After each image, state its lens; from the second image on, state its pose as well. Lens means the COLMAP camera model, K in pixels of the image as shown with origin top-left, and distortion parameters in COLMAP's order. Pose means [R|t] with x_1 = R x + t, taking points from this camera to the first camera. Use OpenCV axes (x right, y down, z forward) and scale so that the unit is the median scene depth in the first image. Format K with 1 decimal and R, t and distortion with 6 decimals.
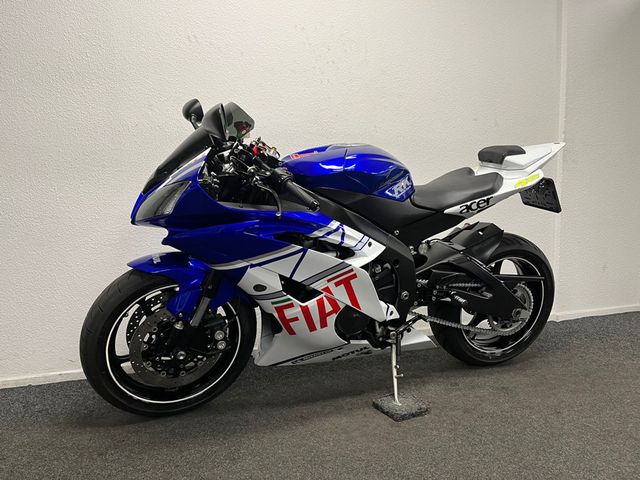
lens RADIAL K [[479.3, 0, 320.0], [0, 479.3, 240.0], [0, 0, 1]] dist [0.093436, -0.000739]
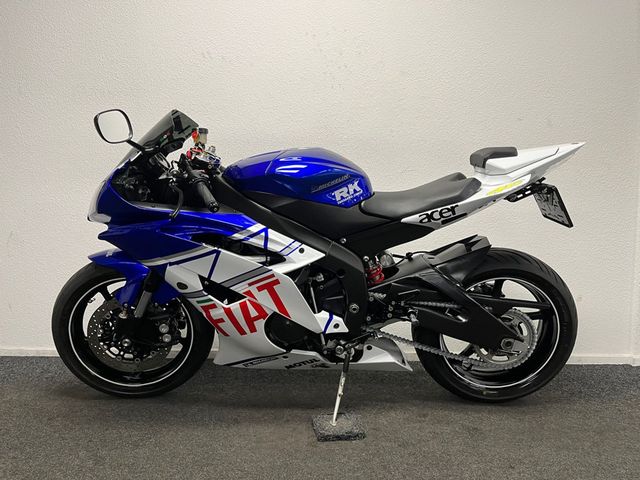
lens RADIAL K [[479.3, 0, 320.0], [0, 479.3, 240.0], [0, 0, 1]] dist [0.093436, -0.000739]
pose [[0.939591, 0.046455, -0.339133, 0.453513], [-0.054989, 0.998365, -0.015591, 0.000784], [0.337854, 0.033298, 0.940609, 0.105573]]
